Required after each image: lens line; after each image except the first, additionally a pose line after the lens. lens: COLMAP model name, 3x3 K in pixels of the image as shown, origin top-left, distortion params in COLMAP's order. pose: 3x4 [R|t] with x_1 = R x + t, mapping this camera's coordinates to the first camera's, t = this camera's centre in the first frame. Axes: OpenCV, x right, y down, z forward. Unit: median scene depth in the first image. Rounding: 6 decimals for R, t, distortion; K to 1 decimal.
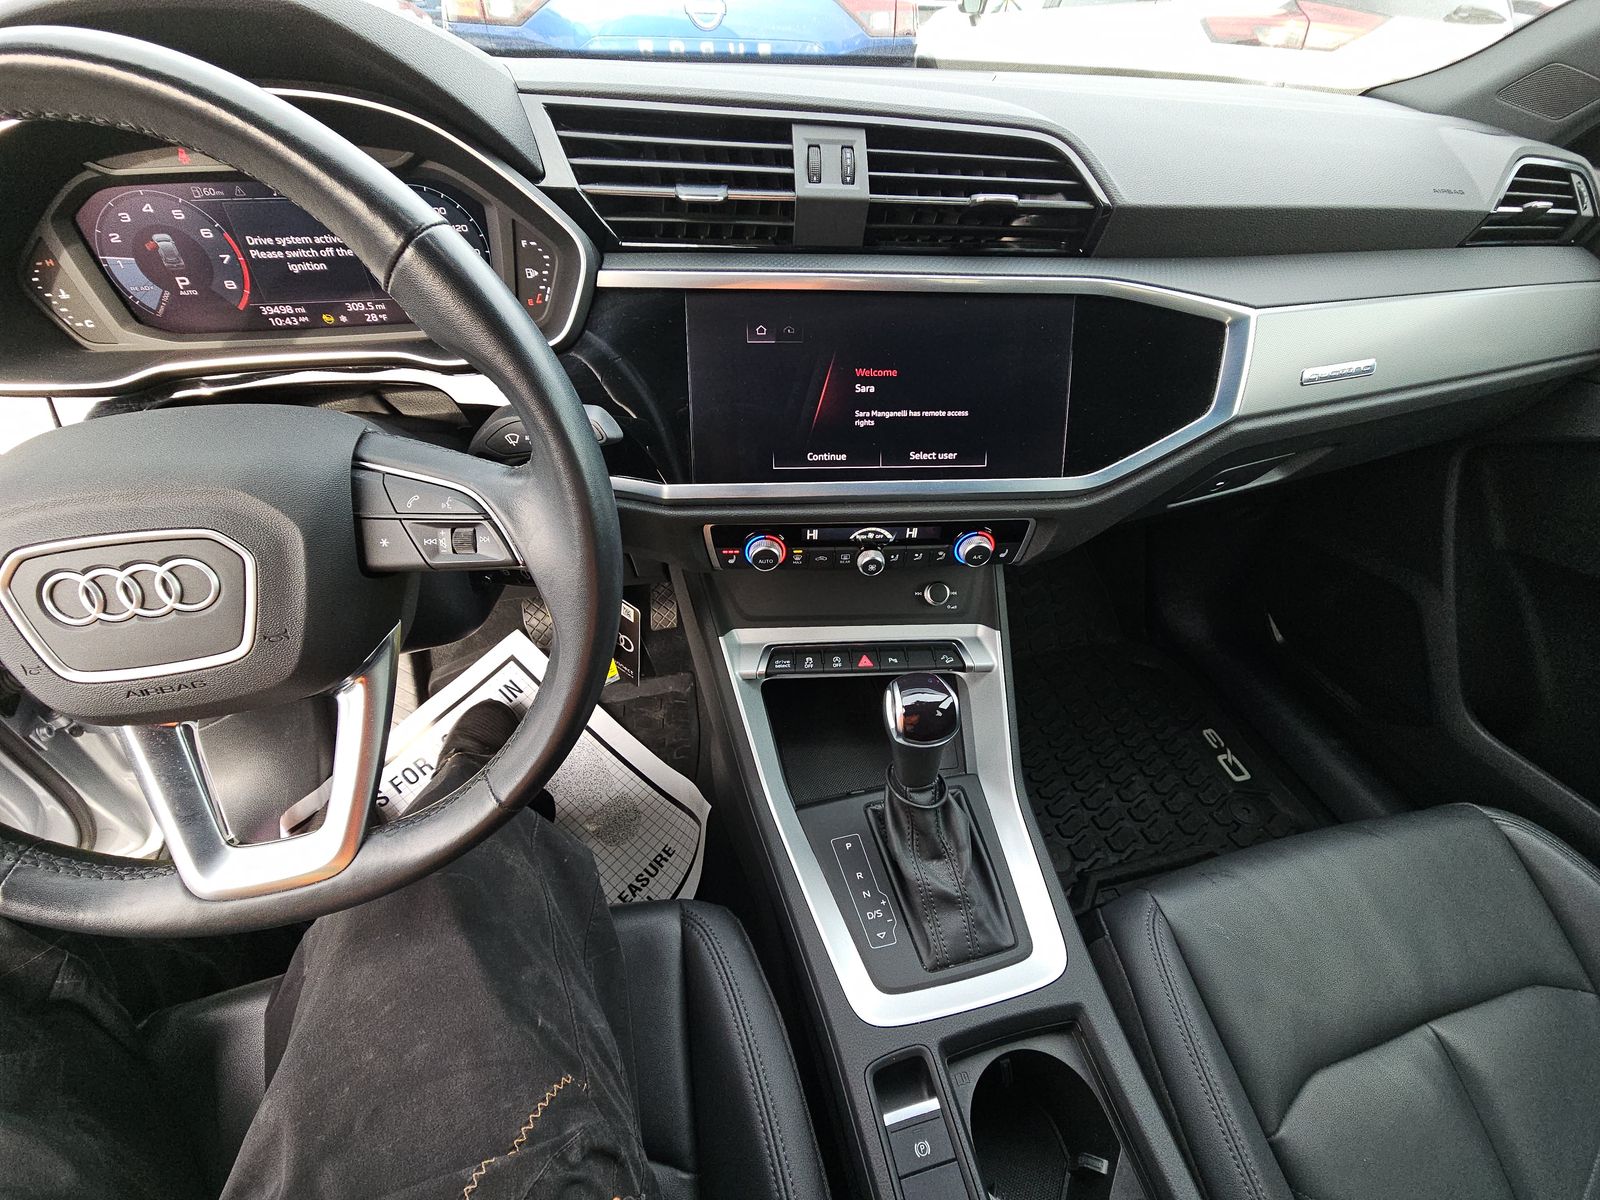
lens RADIAL K [[654.2, 0, 798.6], [0, 654.2, 596.4], [0, 0, 1]] dist [0.015256, -0.008603]
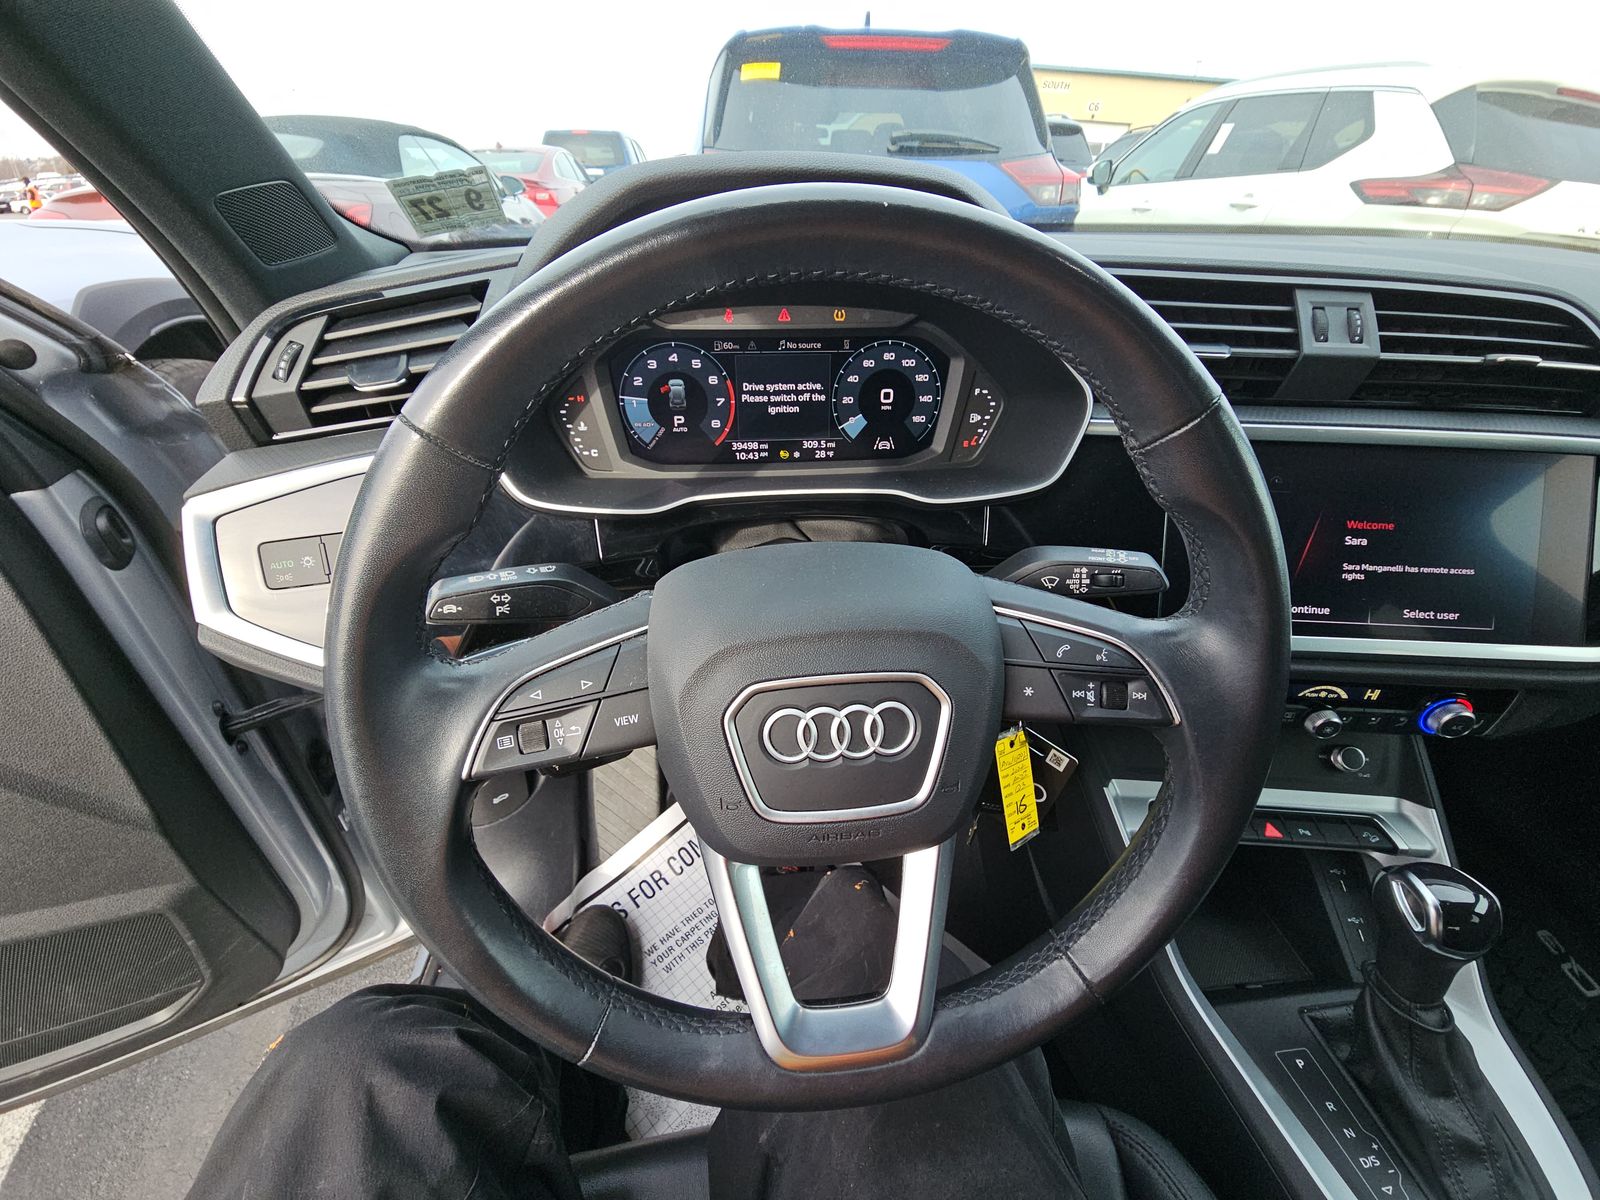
lens RADIAL K [[654.2, 0, 798.6], [0, 654.2, 596.4], [0, 0, 1]] dist [0.015256, -0.008603]
pose [[0.990825, 0.056807, -0.122633, -0.570154], [-0.076628, 0.983561, -0.163508, -0.023717], [0.111328, 0.171405, 0.978890, 0.001069]]
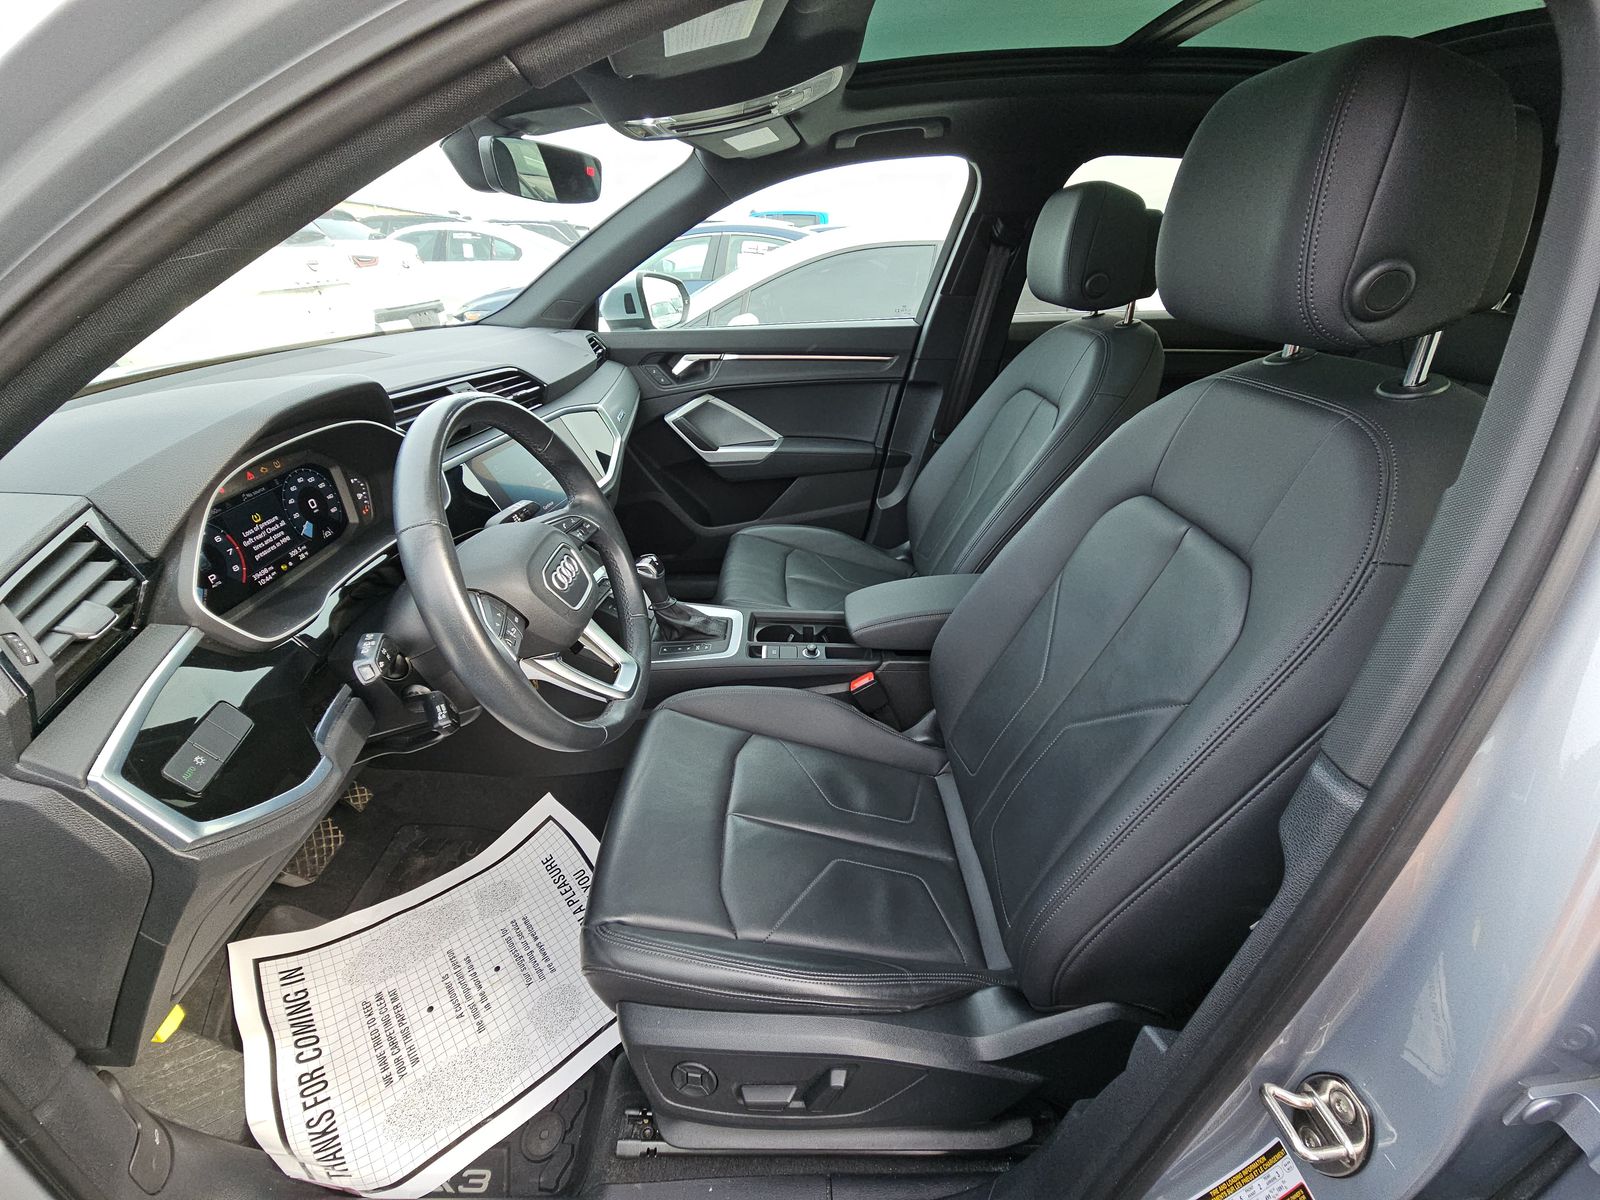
lens RADIAL K [[654.2, 0, 798.6], [0, 654.2, 596.4], [0, 0, 1]] dist [0.015256, -0.008603]
pose [[0.227083, -0.494627, 0.838914, -1.788878], [0.662669, 0.709726, 0.239081, 0.035389], [-0.713655, 0.501631, 0.488941, -0.526480]]
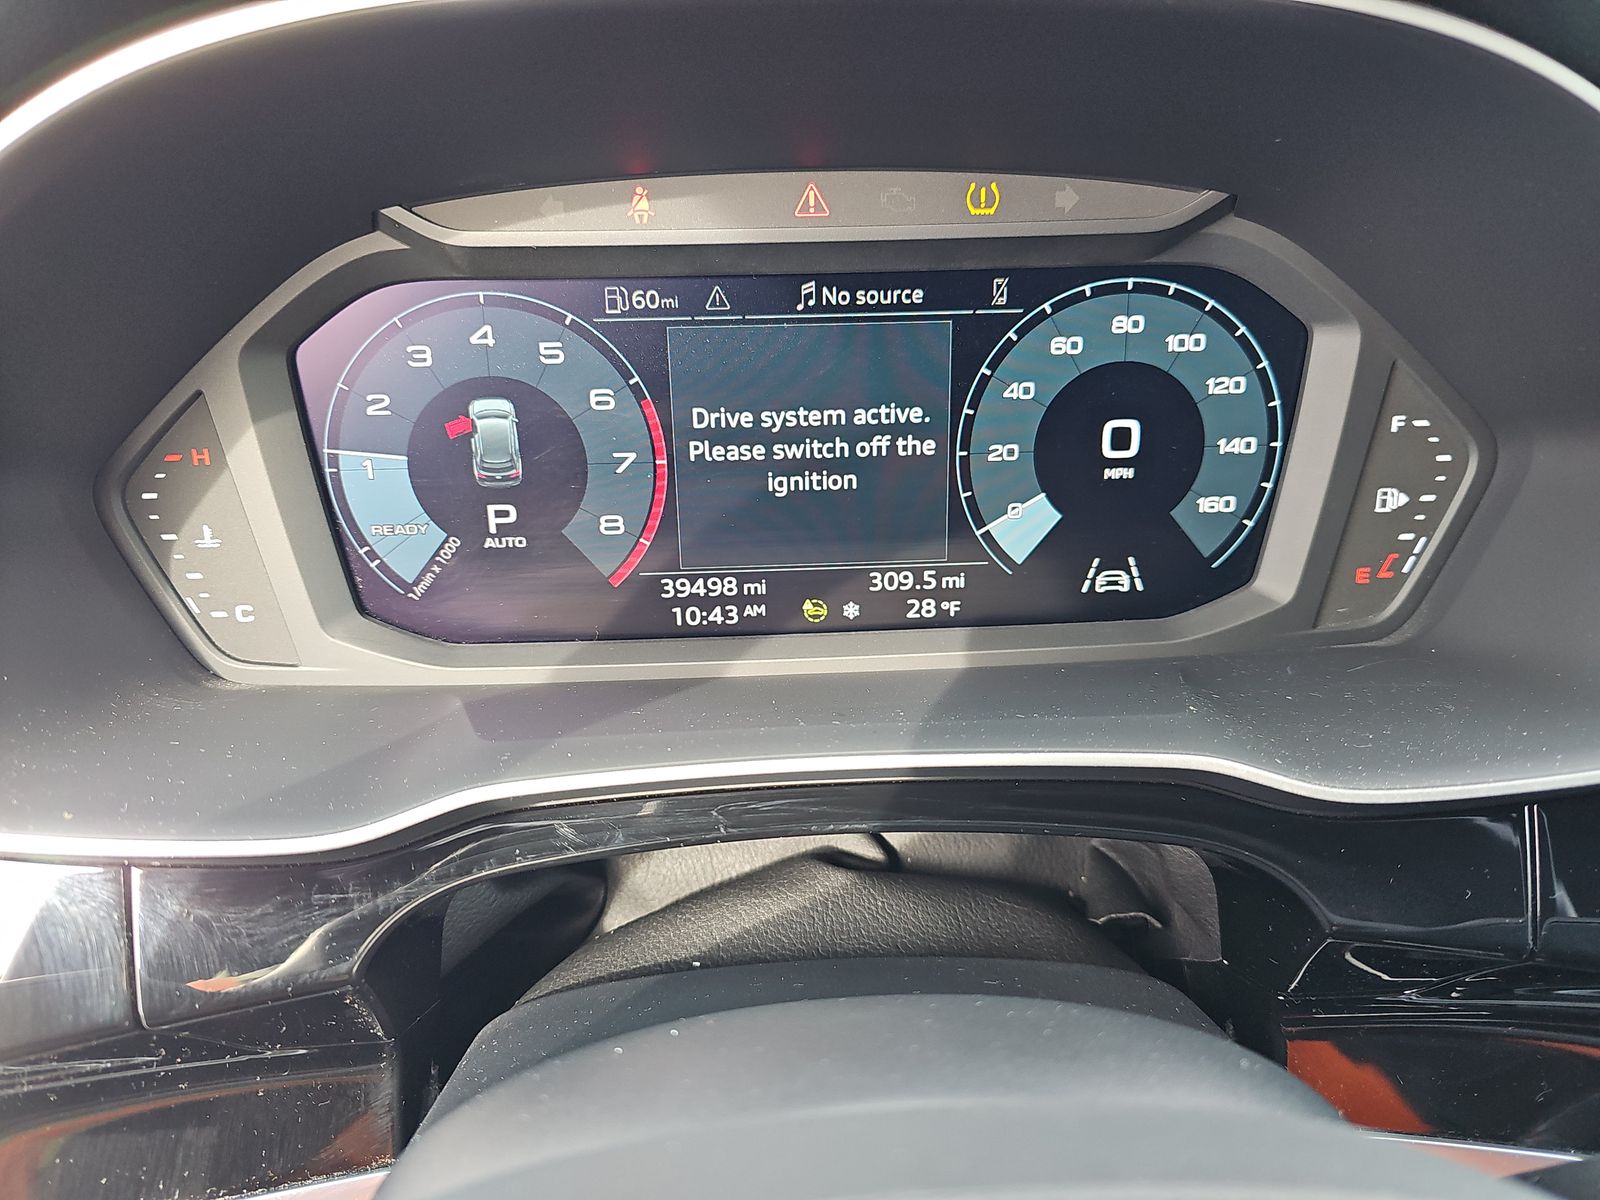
lens RADIAL K [[1082.5, 0, 800.0], [0, 1082.5, 600.0], [0, 0, 1]] dist [0.092965, -0.170497]
pose [[0.983782, 0.029666, -0.176898, -0.642002], [-0.086423, 0.942600, -0.322548, -0.242891], [0.157176, 0.332605, 0.929876, 0.458876]]
